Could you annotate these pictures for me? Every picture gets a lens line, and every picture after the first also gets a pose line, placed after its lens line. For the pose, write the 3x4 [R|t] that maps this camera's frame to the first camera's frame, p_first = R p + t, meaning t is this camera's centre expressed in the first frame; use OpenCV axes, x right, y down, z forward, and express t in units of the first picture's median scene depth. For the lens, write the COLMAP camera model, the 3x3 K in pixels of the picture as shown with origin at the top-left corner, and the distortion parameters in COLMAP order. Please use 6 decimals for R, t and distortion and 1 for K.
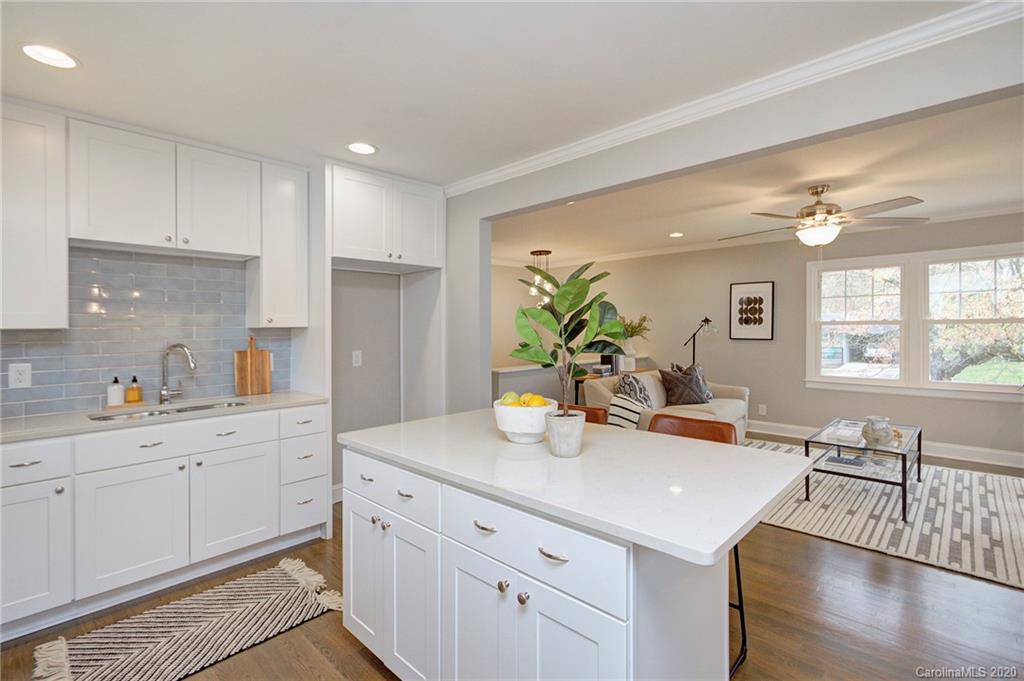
lens RADIAL K [[464.4, 0, 512.0], [0, 464.4, 340.5], [0, 0, 1]] dist [0.002633, 0.000230]
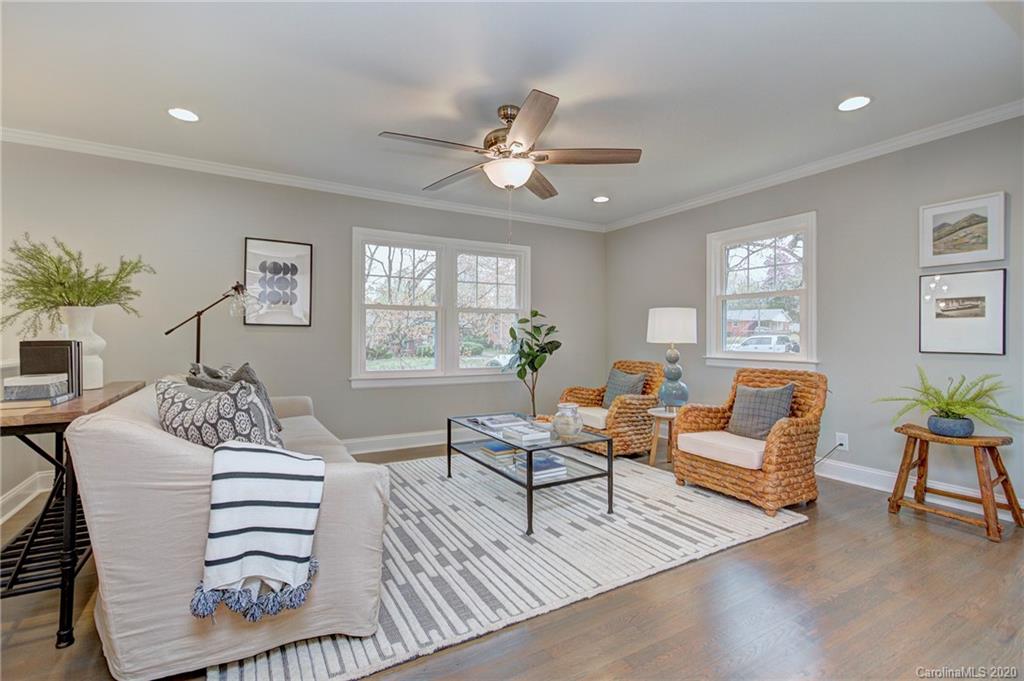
lens RADIAL K [[464.4, 0, 512.0], [0, 464.4, 340.5], [0, 0, 1]] dist [0.002633, 0.000230]
pose [[0.283168, 0.000623, 0.959070, -0.035849], [0.022628, 0.999717, -0.007330, 0.034392], [-0.958804, 0.023777, 0.283073, 0.530229]]
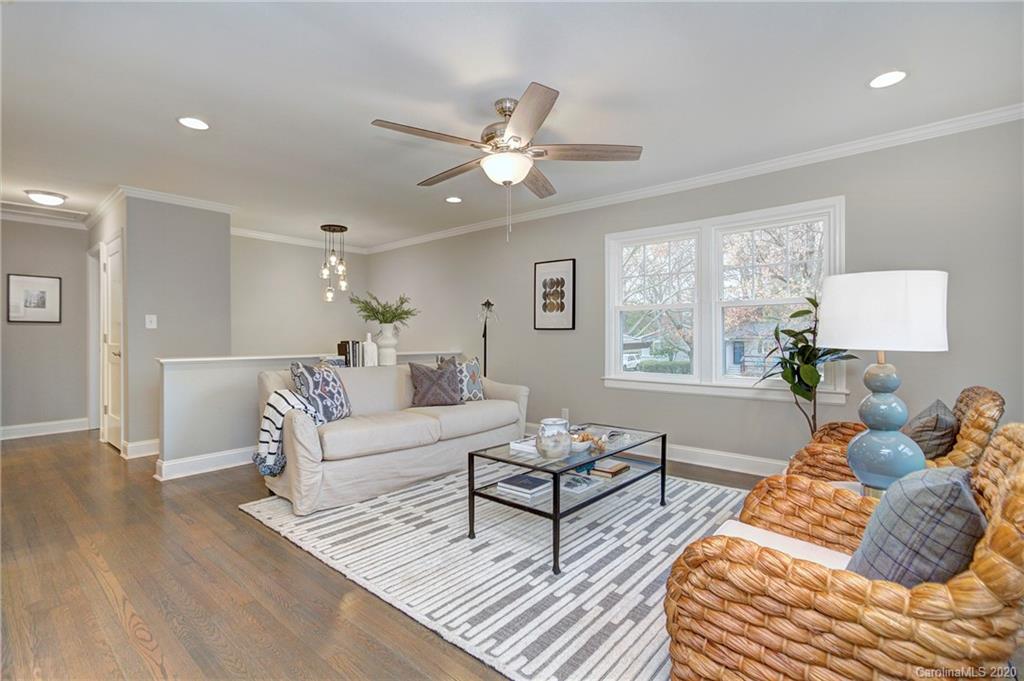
lens RADIAL K [[464.4, 0, 512.0], [0, 464.4, 340.5], [0, 0, 1]] dist [0.002633, 0.000230]
pose [[0.998445, 0.006549, 0.055355, 0.425821], [-0.005267, 0.999716, -0.023259, 0.040756], [-0.055492, 0.022932, 0.998196, 0.188335]]
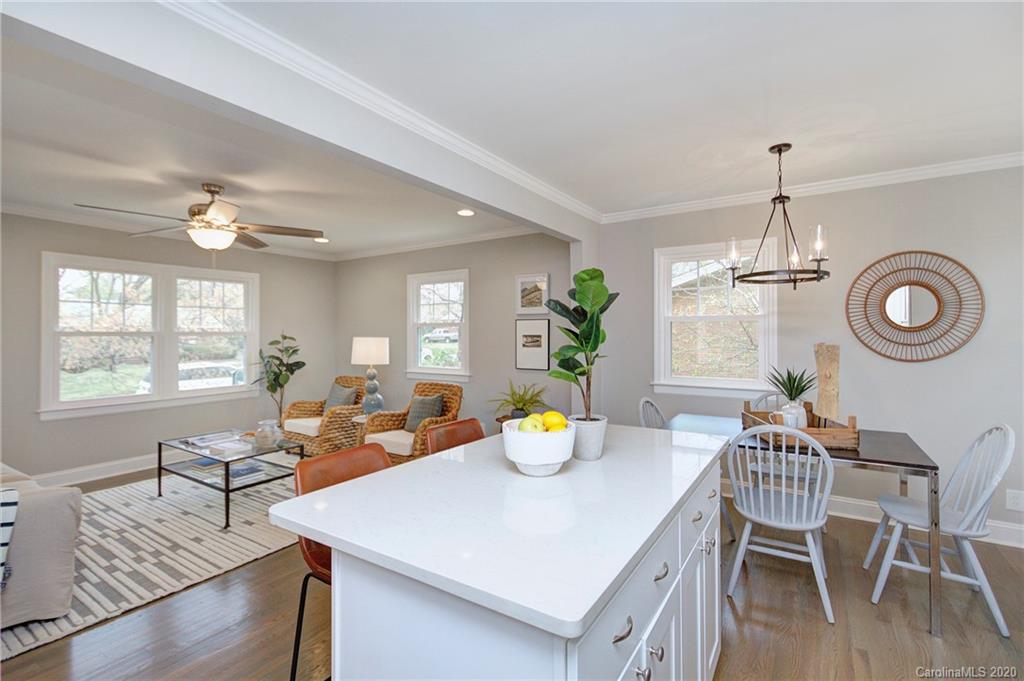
lens RADIAL K [[476.1, 0, 491.8], [0, 476.1, 328.0], [0, 0, 1]] dist [0.017243, -0.000918]
pose [[-0.138297, 0.021879, 0.990149, -0.240639], [0.038524, 0.999118, -0.016696, -0.006054], [-0.989641, 0.035835, -0.139018, 0.392862]]
